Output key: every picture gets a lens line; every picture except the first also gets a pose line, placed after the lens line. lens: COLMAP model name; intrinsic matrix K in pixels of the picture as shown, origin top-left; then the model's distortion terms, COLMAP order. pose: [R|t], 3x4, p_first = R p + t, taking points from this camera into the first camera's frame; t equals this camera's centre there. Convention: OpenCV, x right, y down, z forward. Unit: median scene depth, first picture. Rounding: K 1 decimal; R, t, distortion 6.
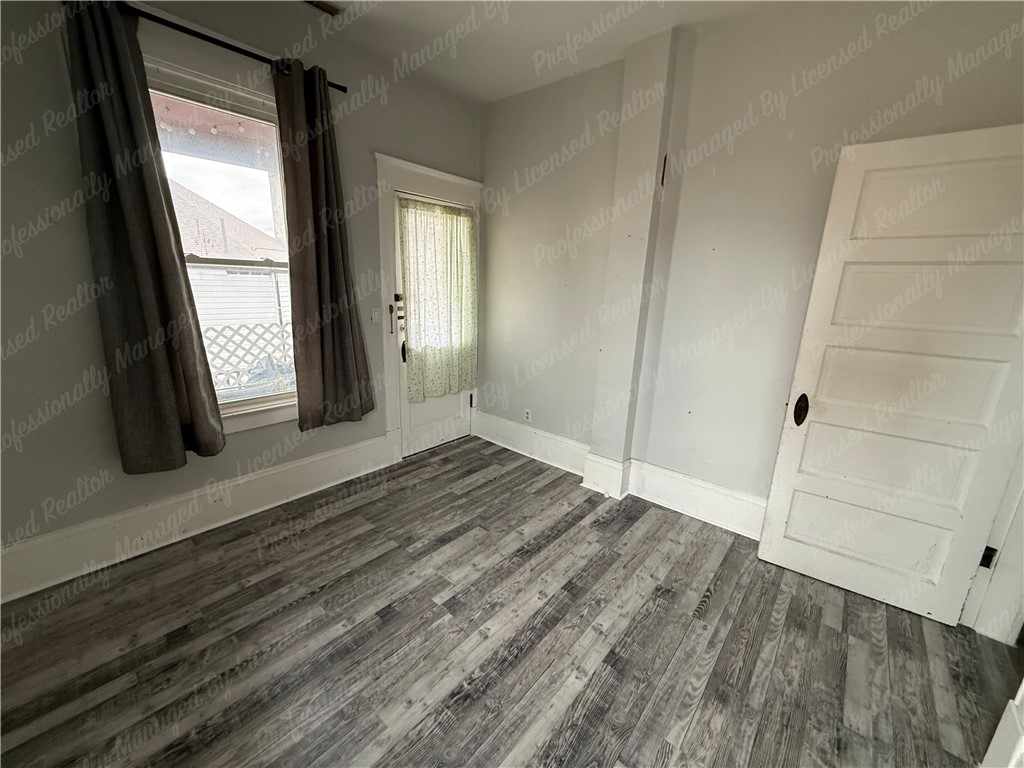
lens RADIAL K [[406.0, 0, 510.2], [0, 406.0, 382.5], [0, 0, 1]] dist [-0.000535, 0.000248]
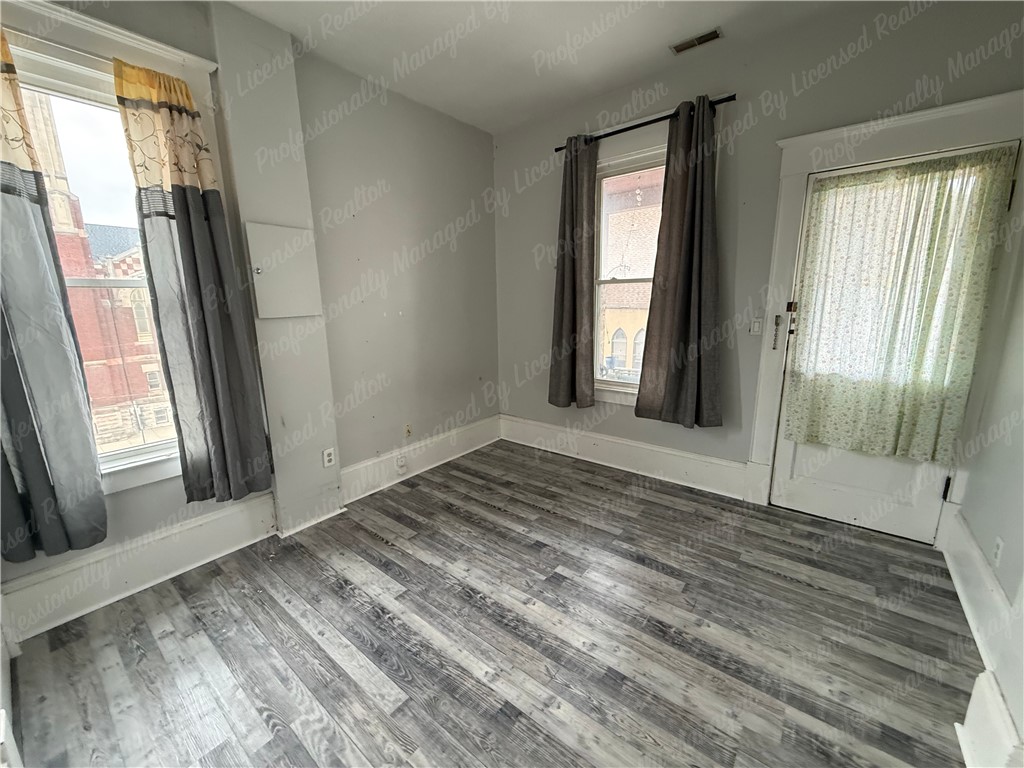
lens RADIAL K [[406.0, 0, 512.0], [0, 406.0, 385.7], [0, 0, 1]] dist [-0.000535, 0.000248]
pose [[0.043692, 0.173741, -0.983822, 0.732597], [-0.219066, 0.962462, 0.160240, -0.091782], [0.974731, 0.208521, 0.080113, 0.592184]]
